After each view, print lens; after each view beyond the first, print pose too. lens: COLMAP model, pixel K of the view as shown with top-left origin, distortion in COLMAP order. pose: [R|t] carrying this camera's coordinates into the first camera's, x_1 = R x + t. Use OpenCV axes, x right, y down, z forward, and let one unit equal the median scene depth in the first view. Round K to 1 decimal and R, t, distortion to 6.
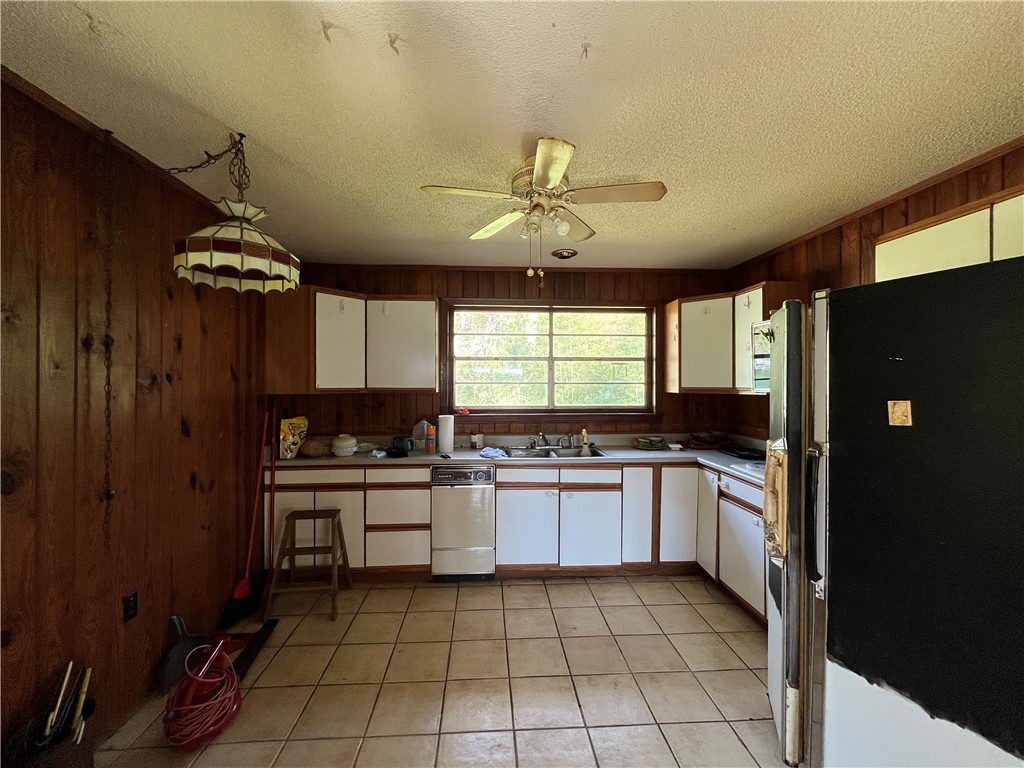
lens RADIAL K [[413.9, 0, 510.0], [0, 413.9, 383.1], [0, 0, 1]] dist [-0.003334, -0.000297]
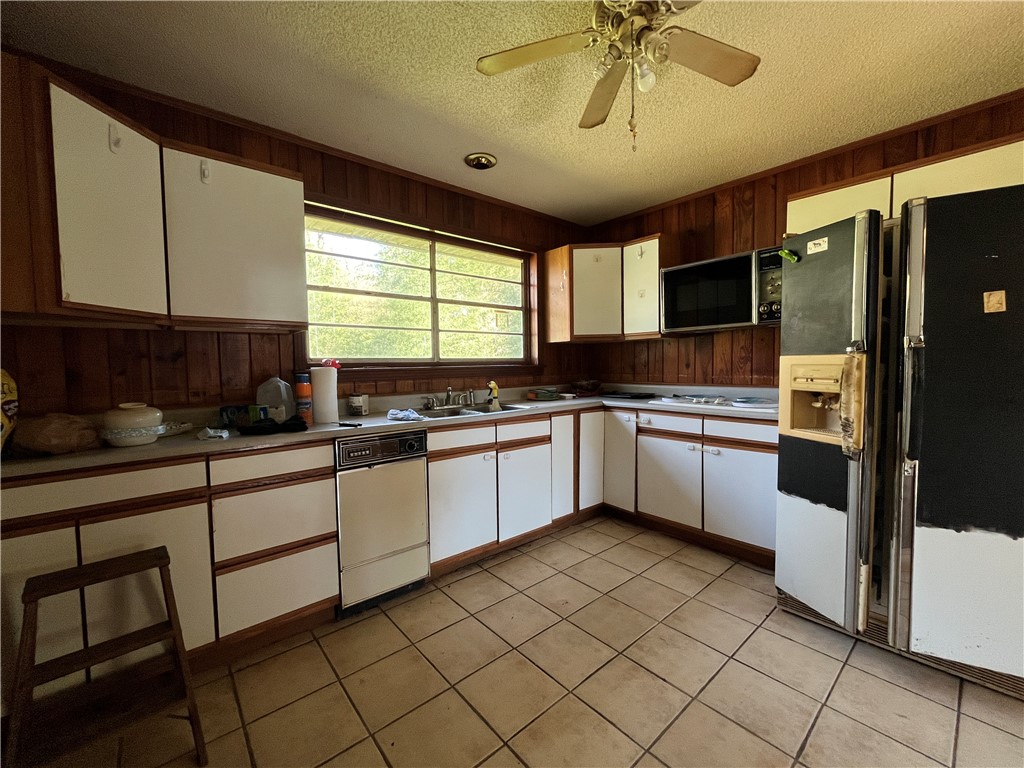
lens RADIAL K [[413.9, 0, 509.4], [0, 413.9, 383.6], [0, 0, 1]] dist [-0.003334, -0.000297]
pose [[0.797133, -0.040190, 0.602465, -0.354670], [0.016156, 0.998845, 0.045256, 0.090256], [-0.603588, -0.026342, 0.796861, 0.343729]]
